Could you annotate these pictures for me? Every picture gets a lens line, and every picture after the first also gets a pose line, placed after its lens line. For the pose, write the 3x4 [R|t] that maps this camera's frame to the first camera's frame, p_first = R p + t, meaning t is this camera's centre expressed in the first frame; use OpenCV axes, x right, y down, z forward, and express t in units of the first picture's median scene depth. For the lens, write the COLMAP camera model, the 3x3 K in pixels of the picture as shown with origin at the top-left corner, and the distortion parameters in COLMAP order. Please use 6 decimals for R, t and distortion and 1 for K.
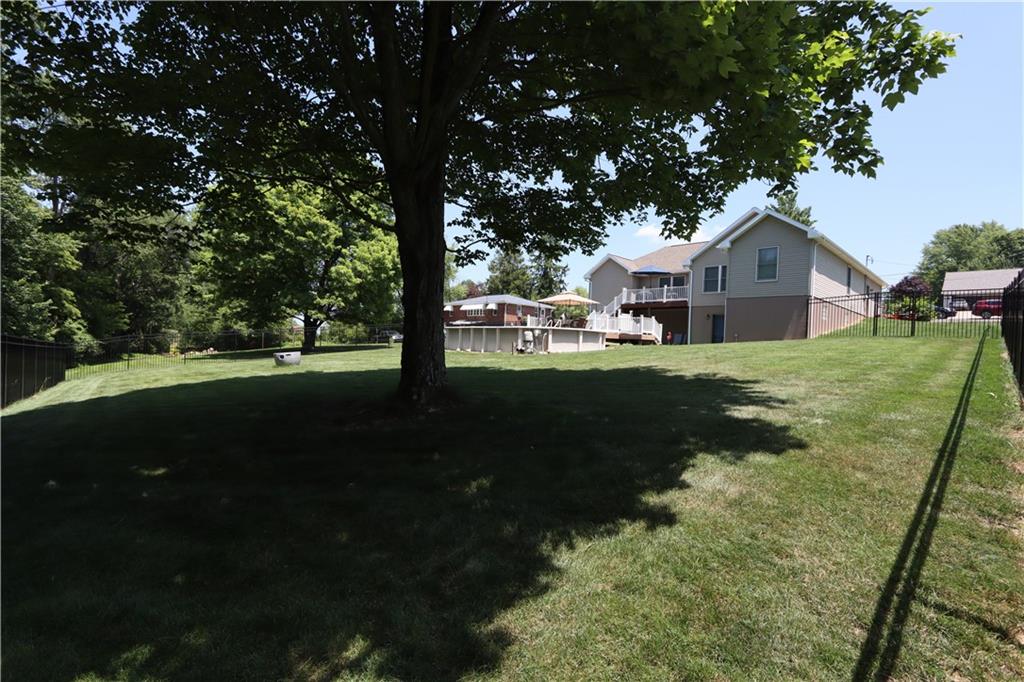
lens RADIAL K [[469.1, 0, 512.3], [0, 469.1, 341.8], [0, 0, 1]] dist [0.004890, -0.002170]
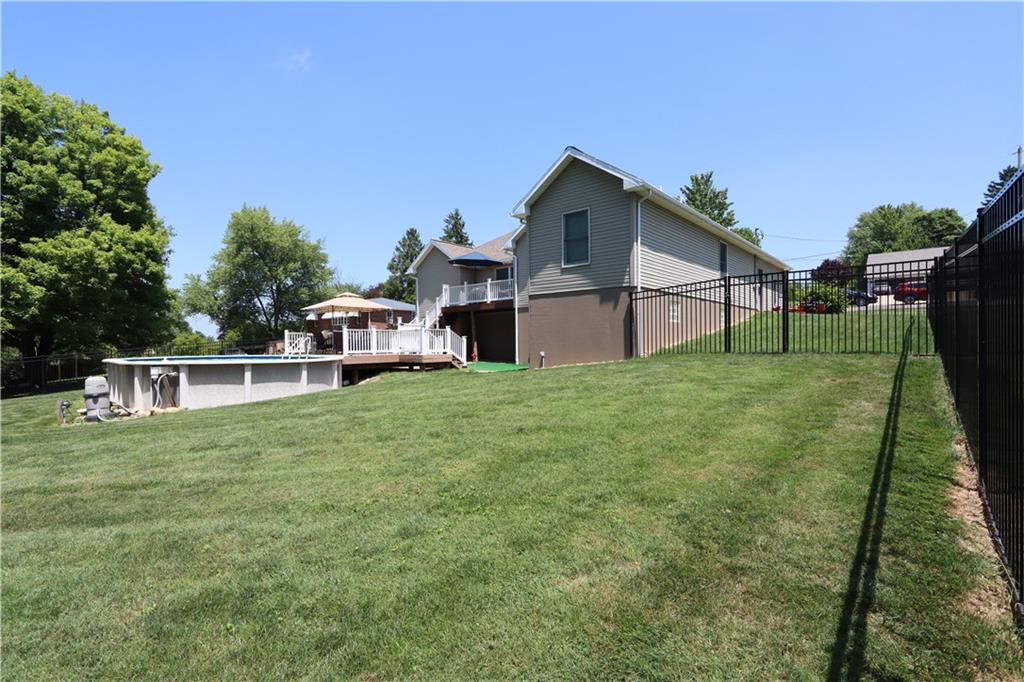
lens RADIAL K [[469.1, 0, 511.7], [0, 469.1, 340.5], [0, 0, 1]] dist [0.004890, -0.002170]
pose [[0.995426, -0.049034, 0.081997, 0.200732], [0.049213, 0.998788, -0.000165, -0.017227], [-0.081889, 0.004199, 0.996633, 0.195864]]
